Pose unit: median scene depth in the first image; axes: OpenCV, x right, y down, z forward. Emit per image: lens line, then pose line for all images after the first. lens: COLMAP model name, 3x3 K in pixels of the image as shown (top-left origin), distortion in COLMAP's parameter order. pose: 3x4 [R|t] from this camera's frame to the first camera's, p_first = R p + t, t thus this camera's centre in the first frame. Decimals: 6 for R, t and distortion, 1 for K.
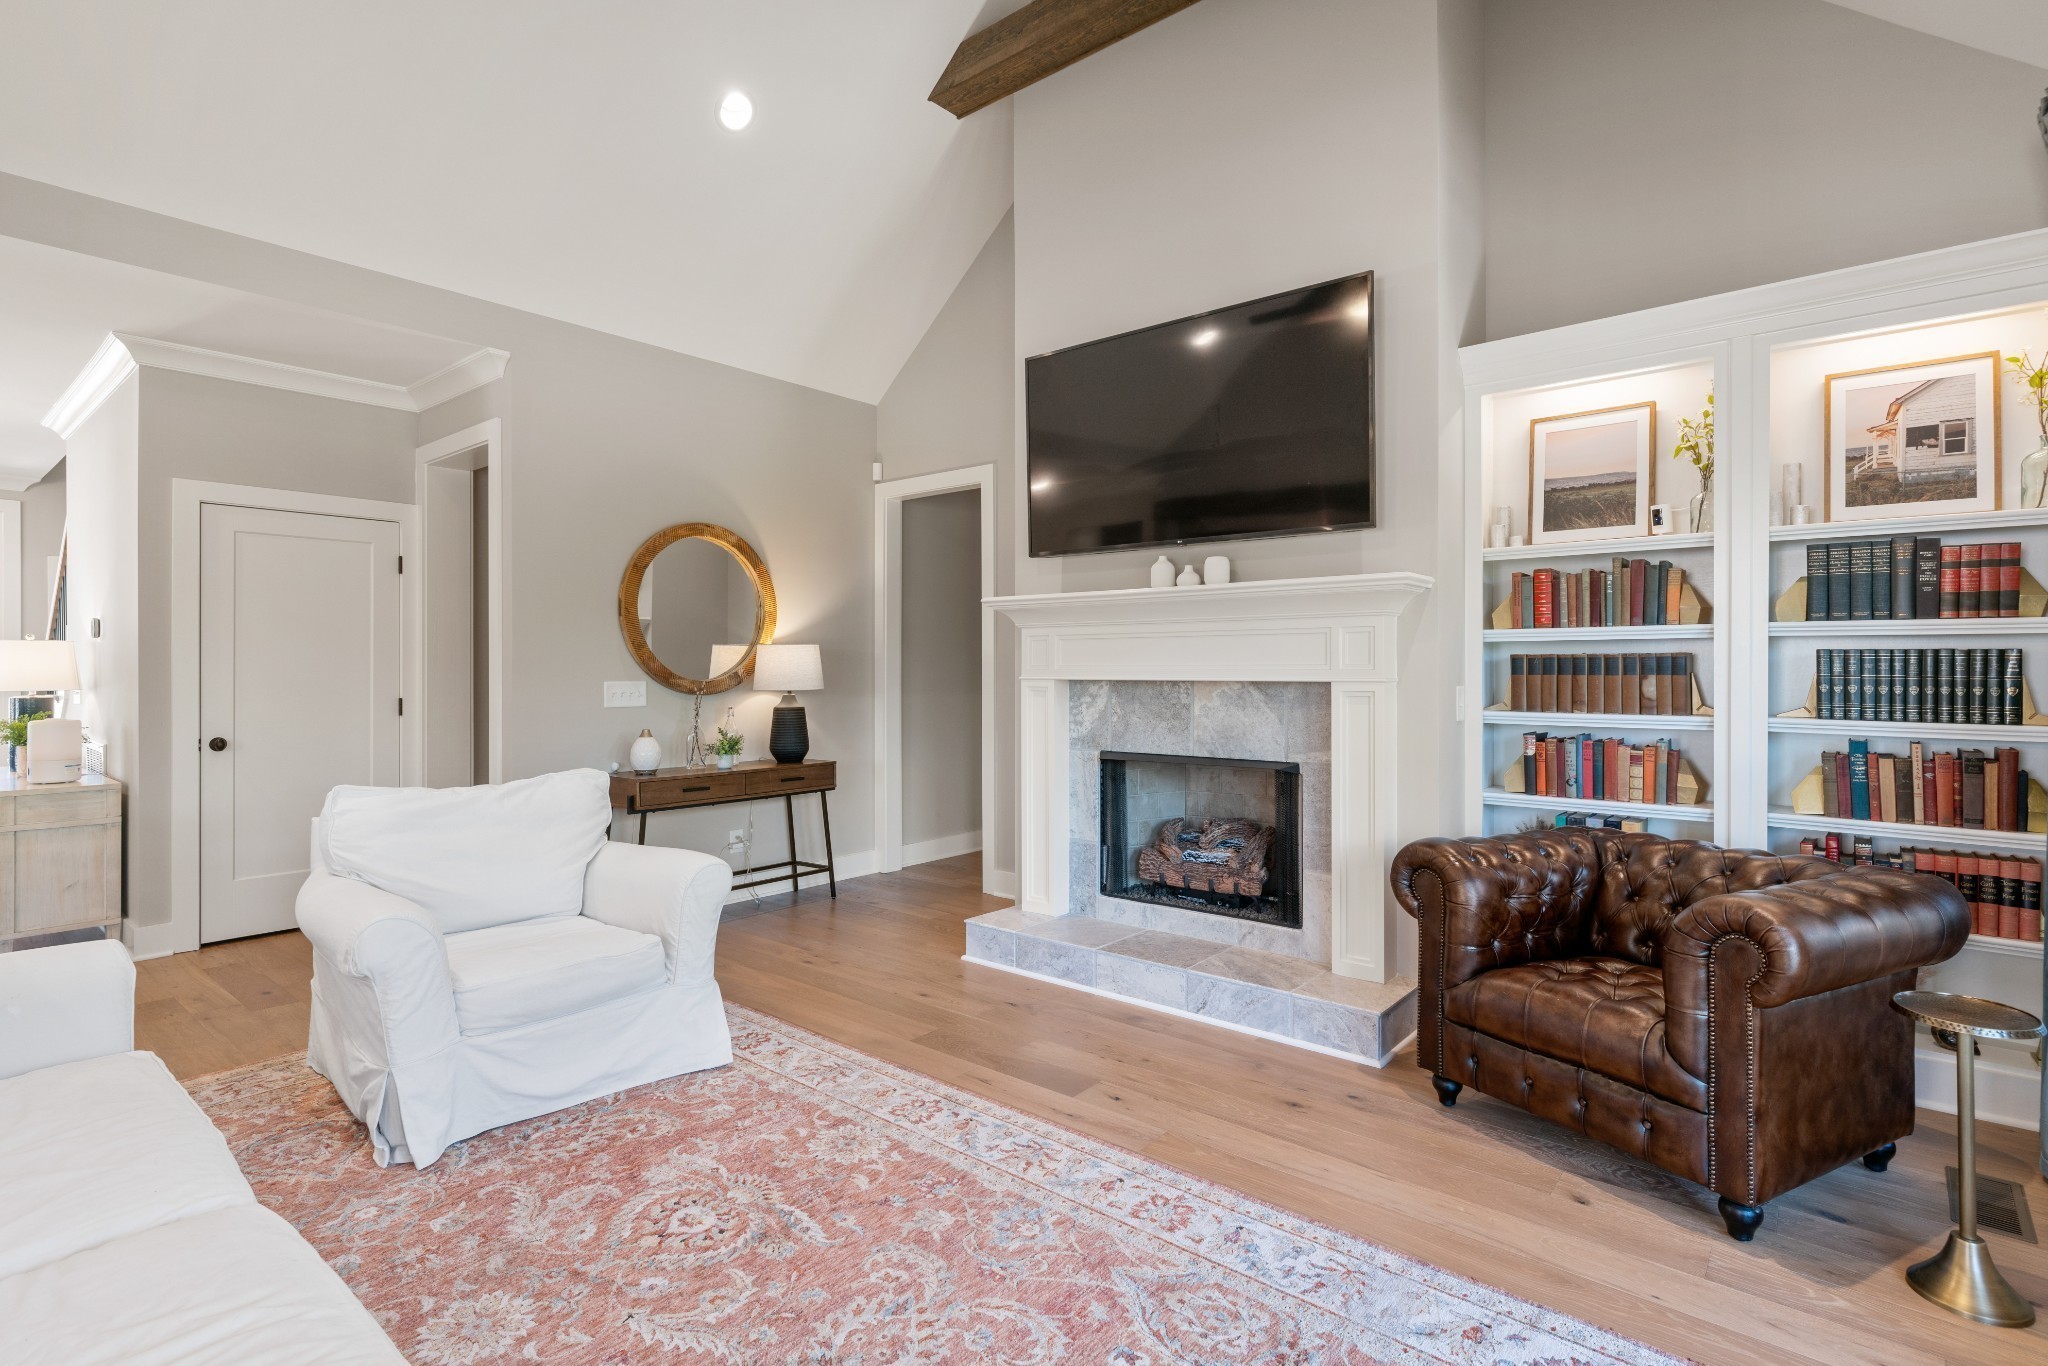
lens RADIAL K [[1001.0, 0, 1012.8], [0, 1001.0, 635.5], [0, 0, 1]] dist [0.003547, -0.000531]
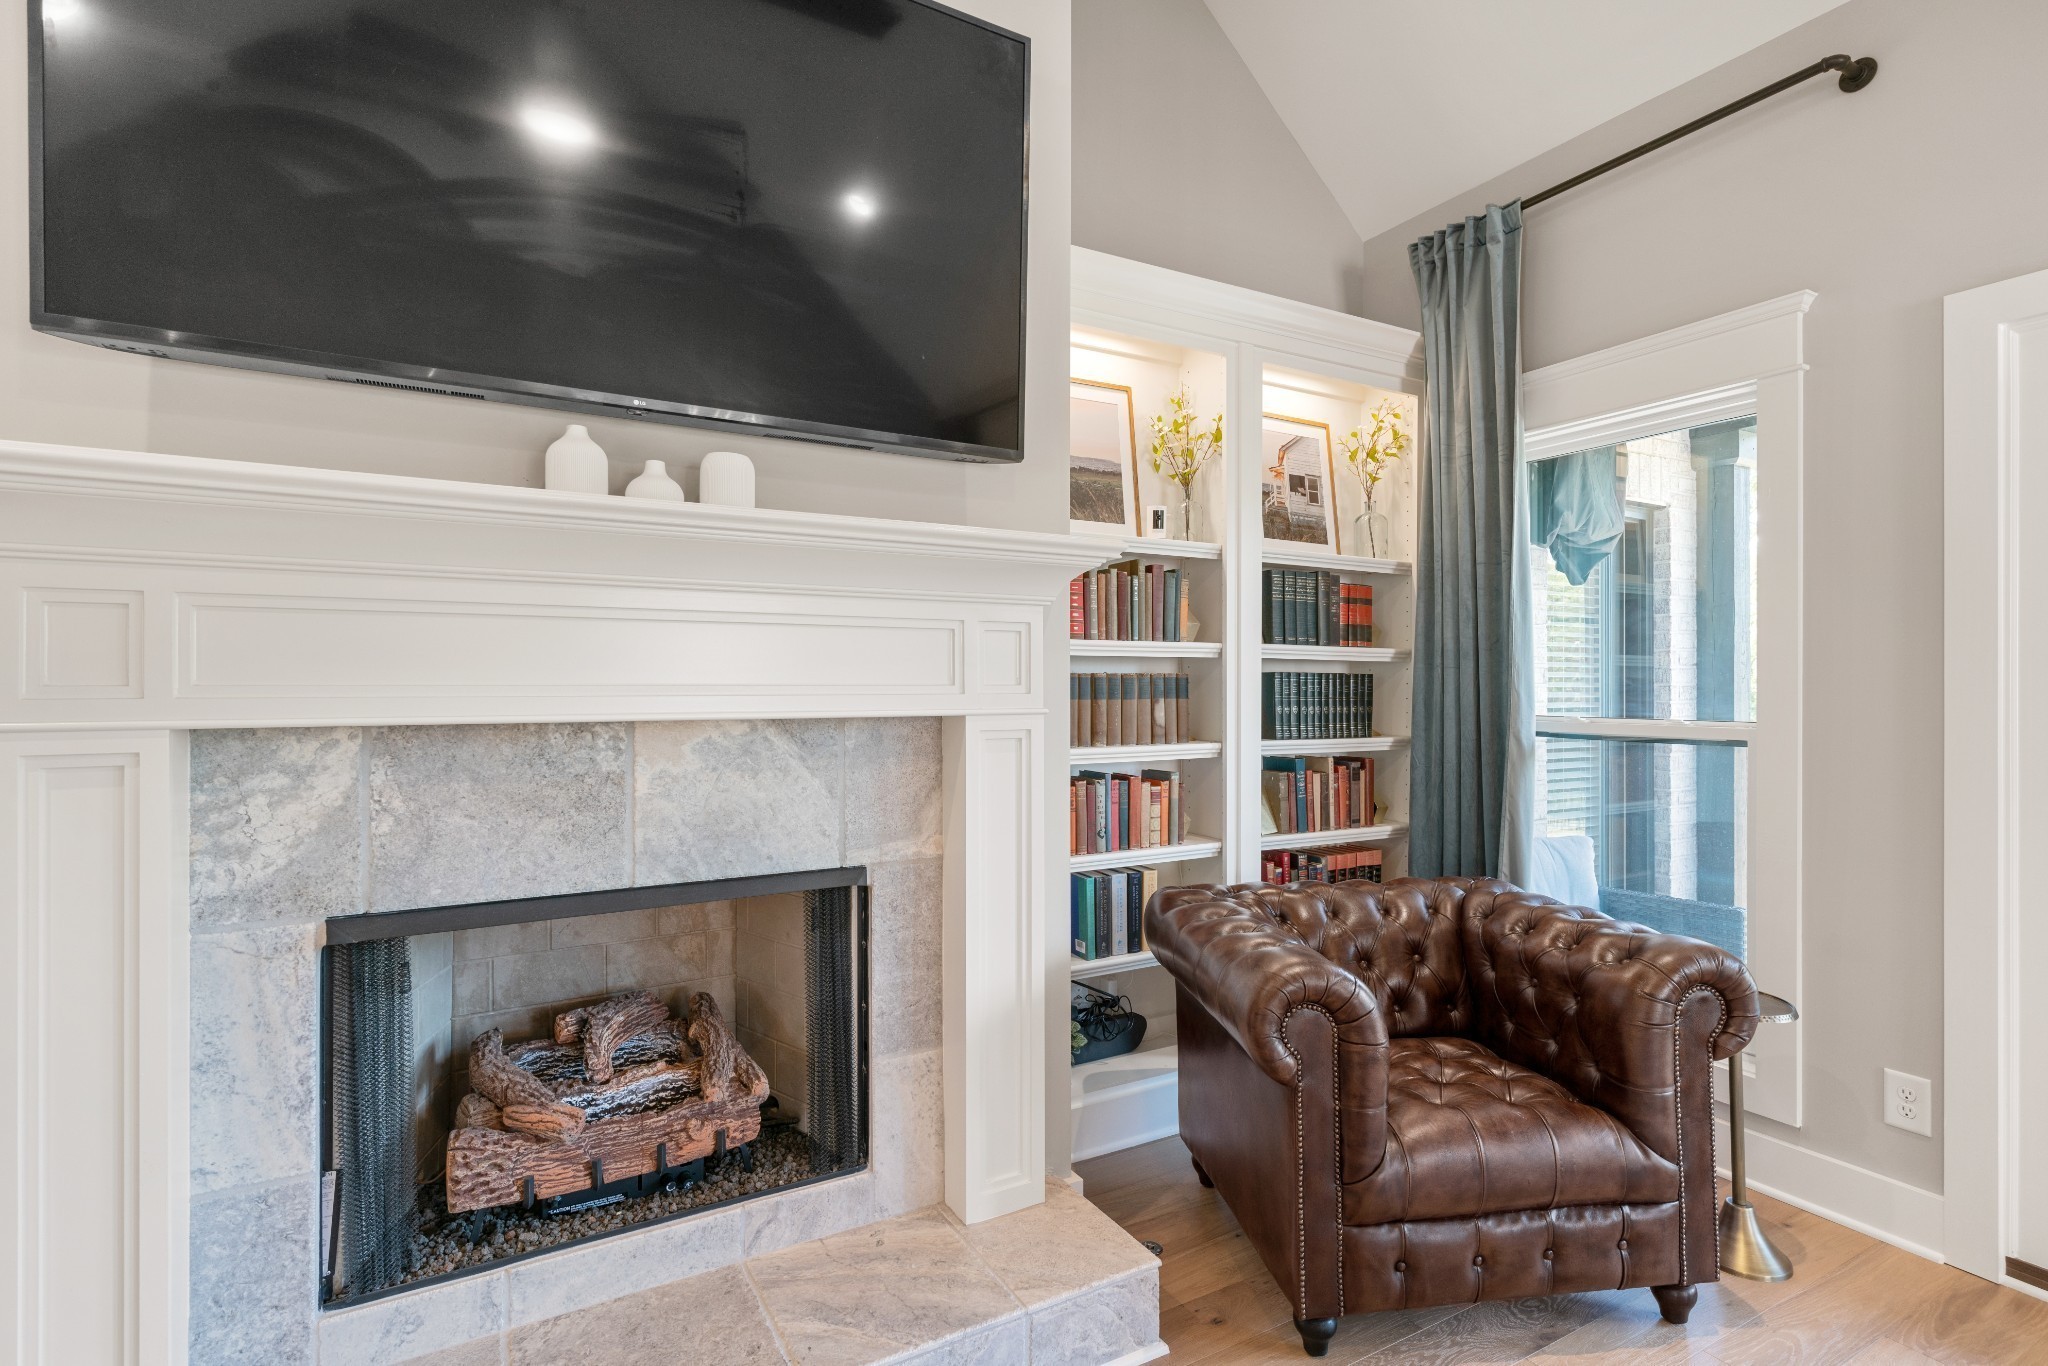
lens RADIAL K [[974.1, 0, 1017.0], [0, 974.1, 678.9], [0, 0, 1]] dist [0.004048, 0.000978]
pose [[0.351071, 0.010437, 0.936291, -0.186294], [-0.028018, 0.999607, -0.000638, 0.024165], [-0.935930, -0.026009, 0.351226, 0.750478]]
